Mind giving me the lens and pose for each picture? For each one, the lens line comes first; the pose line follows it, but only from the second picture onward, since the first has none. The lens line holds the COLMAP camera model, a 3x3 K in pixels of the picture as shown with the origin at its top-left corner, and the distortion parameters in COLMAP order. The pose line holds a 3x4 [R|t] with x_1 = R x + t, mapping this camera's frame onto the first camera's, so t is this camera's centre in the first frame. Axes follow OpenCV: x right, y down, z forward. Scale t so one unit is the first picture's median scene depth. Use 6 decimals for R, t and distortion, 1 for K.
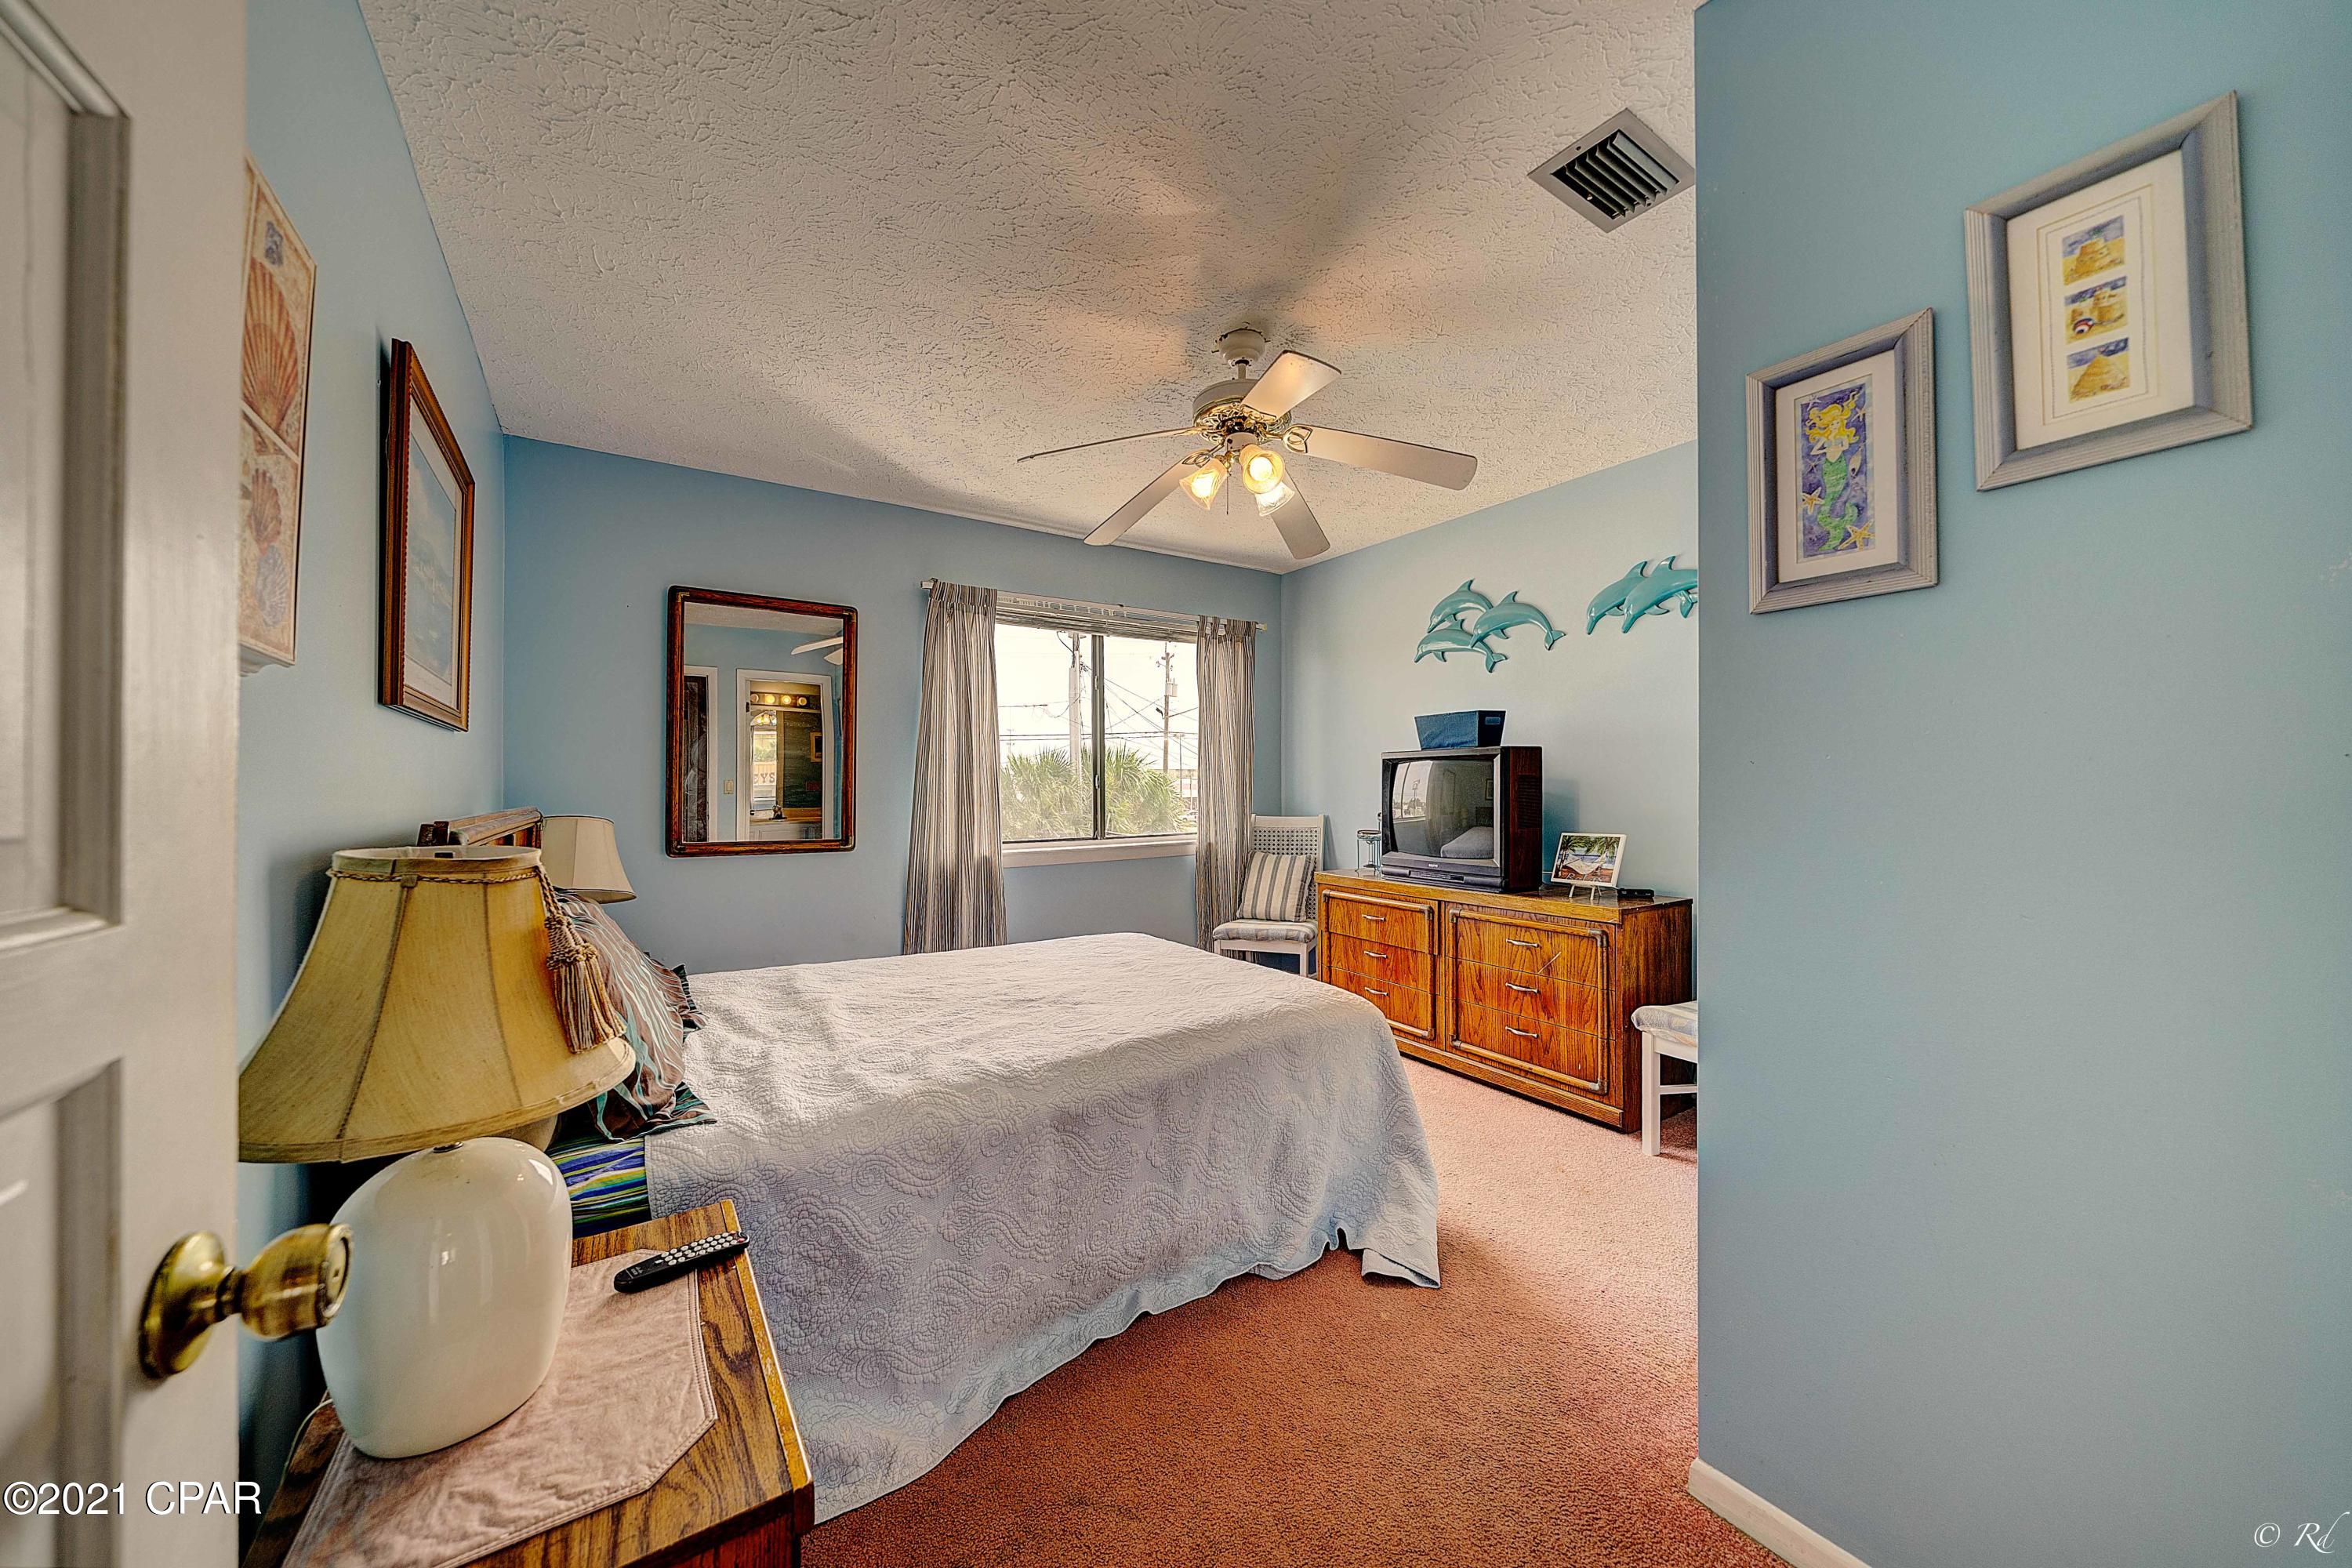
lens RADIAL K [[800.8, 0, 1174.5], [0, 800.8, 783.5], [0, 0, 1]] dist [-0.006072, -0.000315]
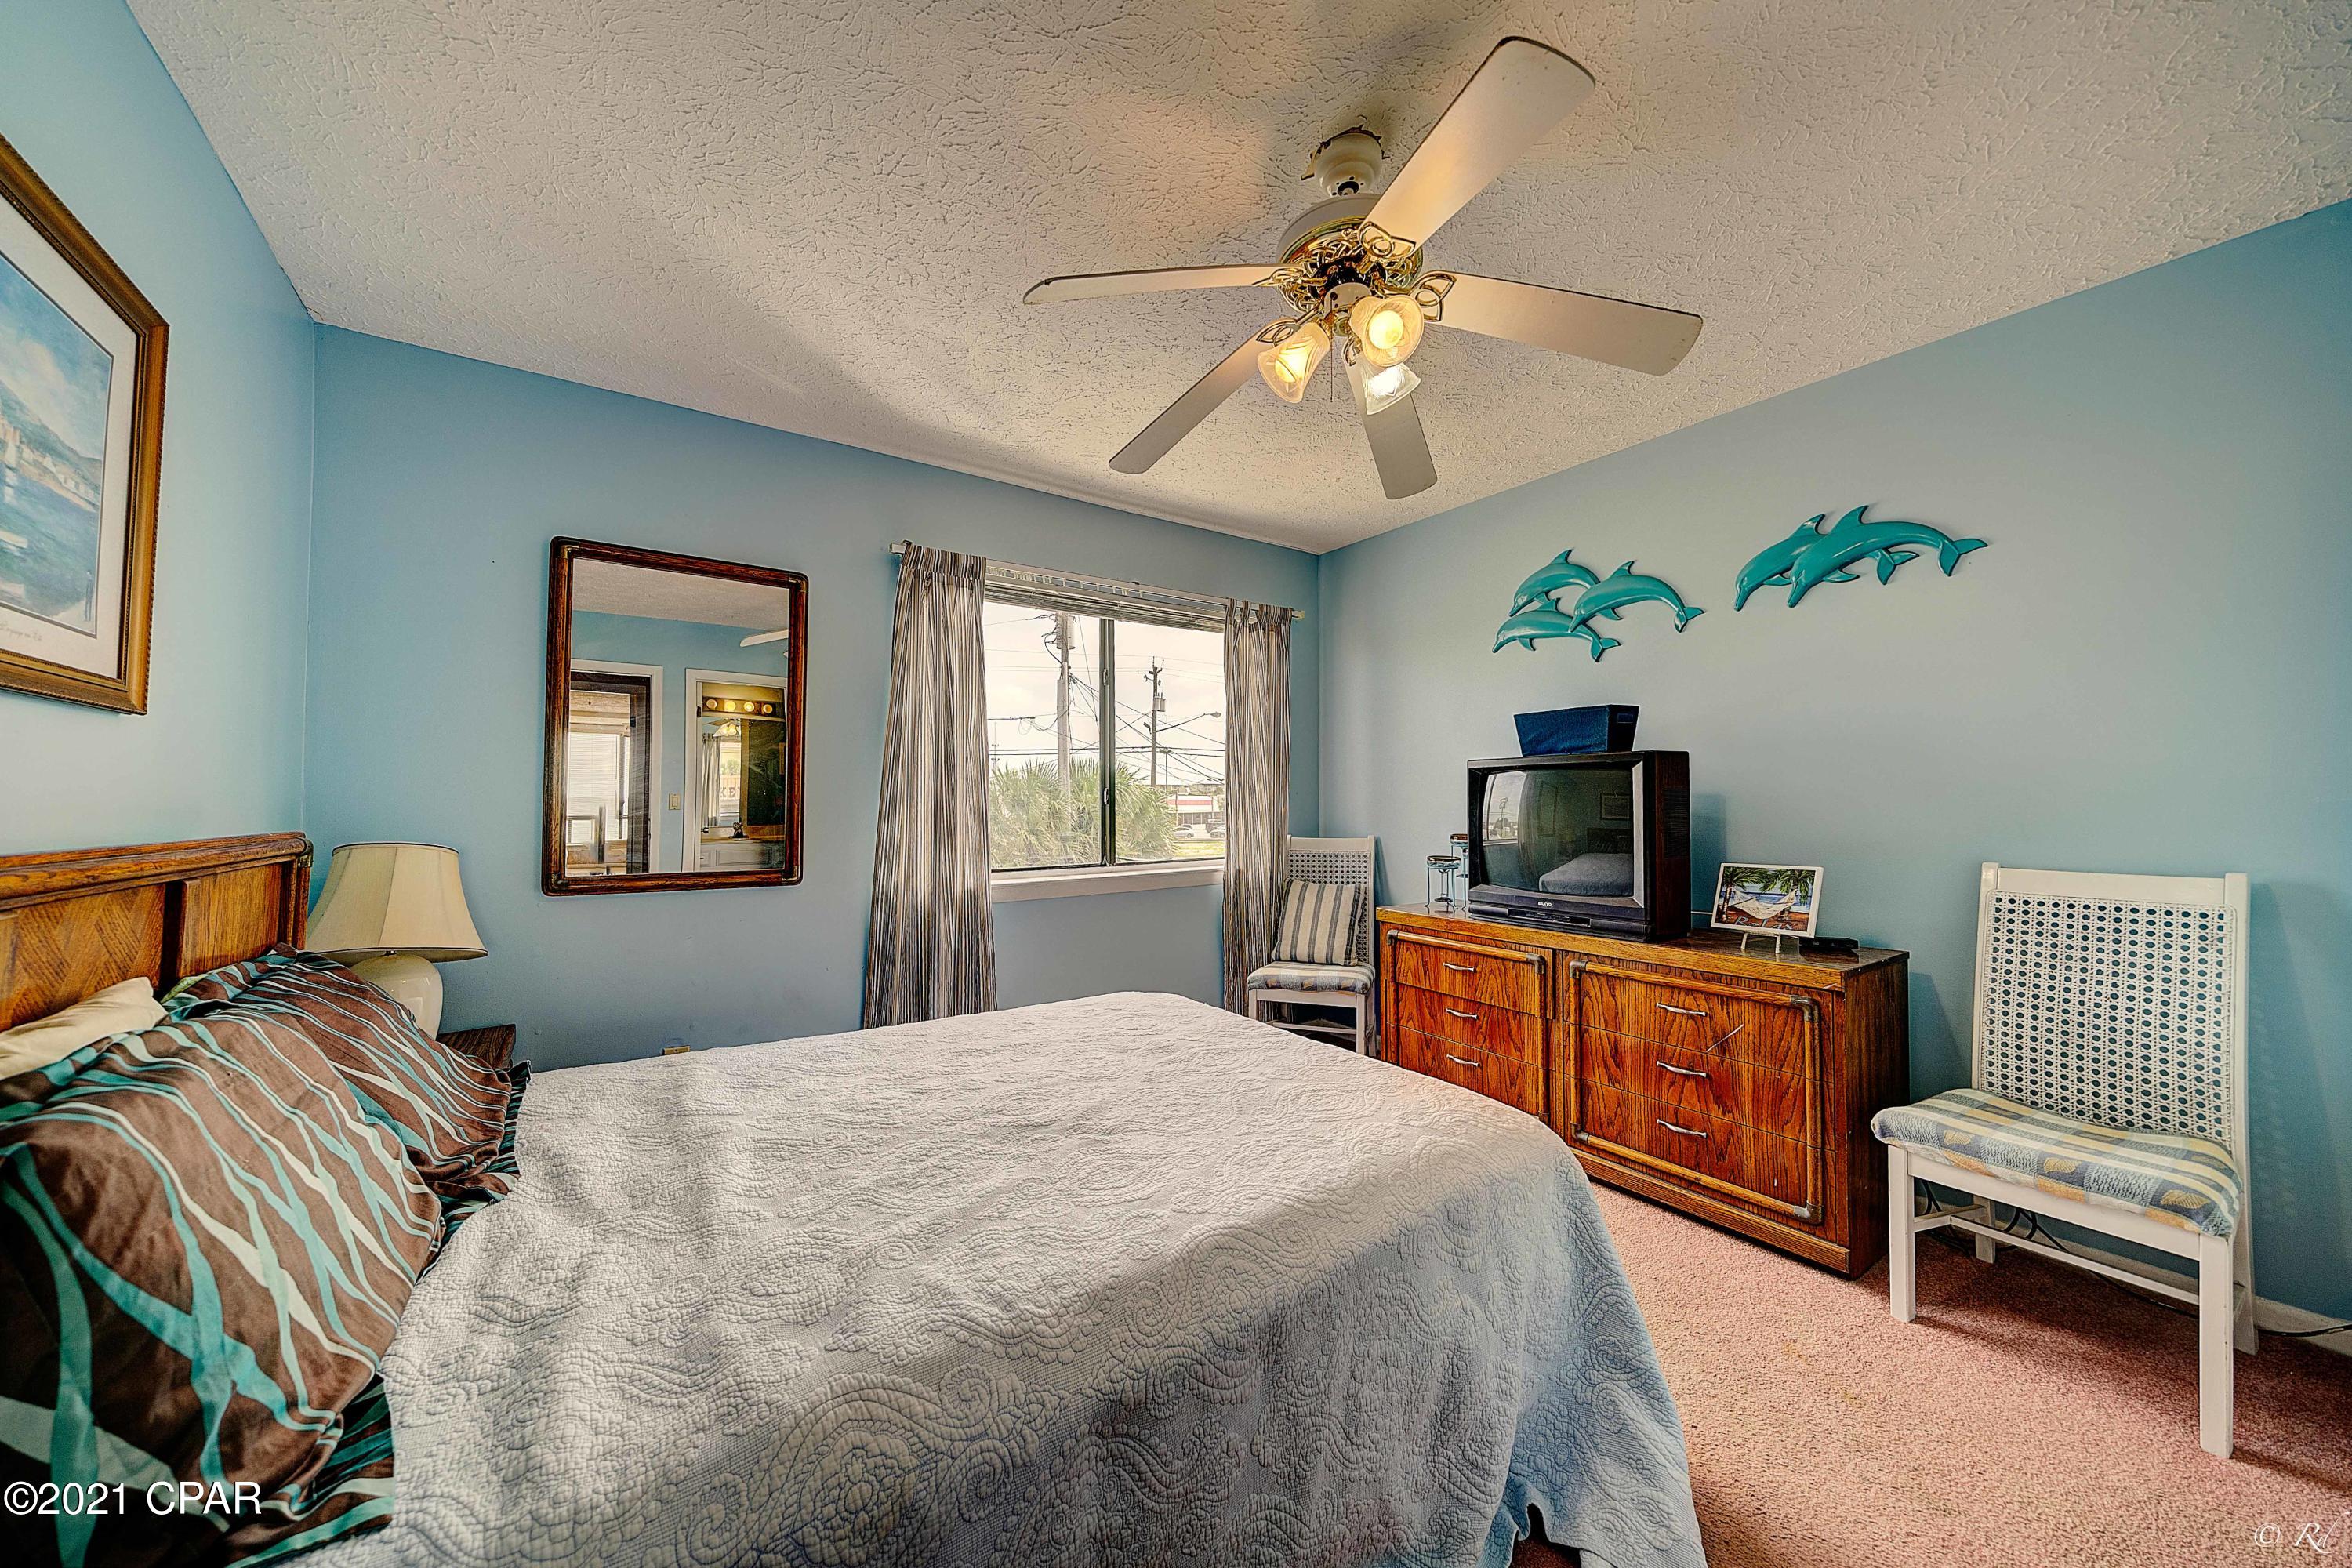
lens RADIAL K [[800.8, 0, 1174.5], [0, 800.8, 783.5], [0, 0, 1]] dist [-0.006072, -0.000315]
pose [[0.999829, 0.001154, 0.018458, -0.057057], [-0.000792, 0.999807, -0.019621, 0.000532], [-0.018478, 0.019603, 0.999637, 0.238880]]
